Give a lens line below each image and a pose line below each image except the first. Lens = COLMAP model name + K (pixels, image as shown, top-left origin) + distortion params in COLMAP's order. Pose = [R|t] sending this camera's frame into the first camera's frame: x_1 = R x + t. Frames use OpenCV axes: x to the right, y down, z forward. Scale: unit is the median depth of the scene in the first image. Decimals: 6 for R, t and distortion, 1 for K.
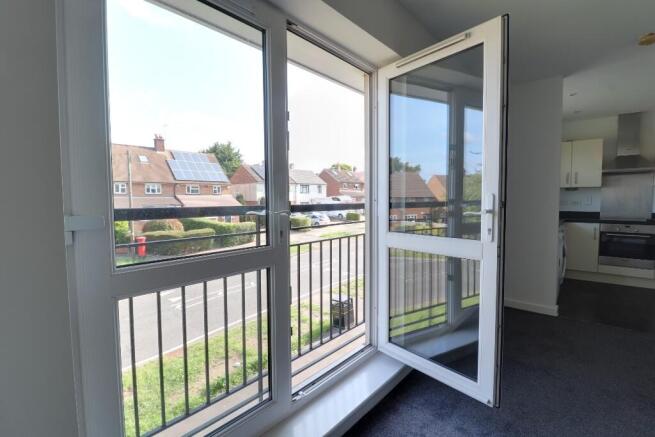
lens RADIAL K [[308.4, 0, 328.2], [0, 308.4, 216.6], [0, 0, 1]] dist [-0.016947, -0.001408]
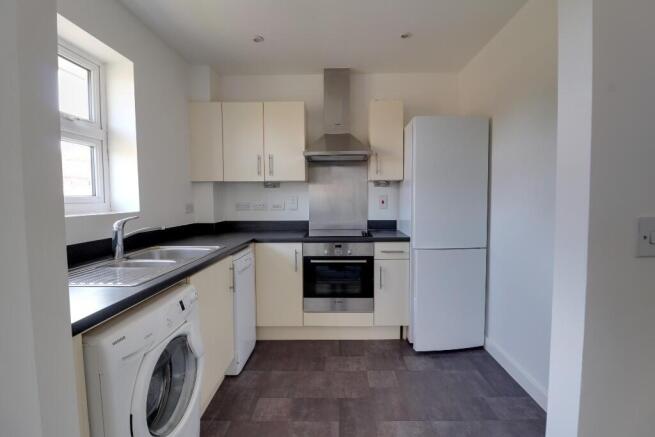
lens RADIAL K [[308.4, 0, 333.1], [0, 308.4, 215.4], [0, 0, 1]] dist [-0.016947, -0.001408]
pose [[0.762905, -0.029507, 0.645837, 0.271540], [0.038659, 0.999252, -0.000012, -0.013448], [-0.645354, 0.024976, 0.763476, 0.248387]]
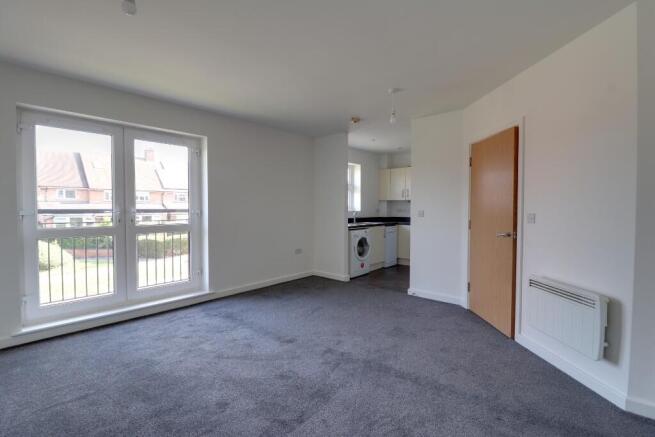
lens RADIAL K [[308.4, 0, 330.7], [0, 308.4, 220.4], [0, 0, 1]] dist [-0.016947, -0.001408]
pose [[0.999949, 0.009096, 0.004277, 0.235035], [-0.009031, 0.999849, -0.014872, 0.010997], [-0.004411, 0.014832, 0.999880, -0.216174]]
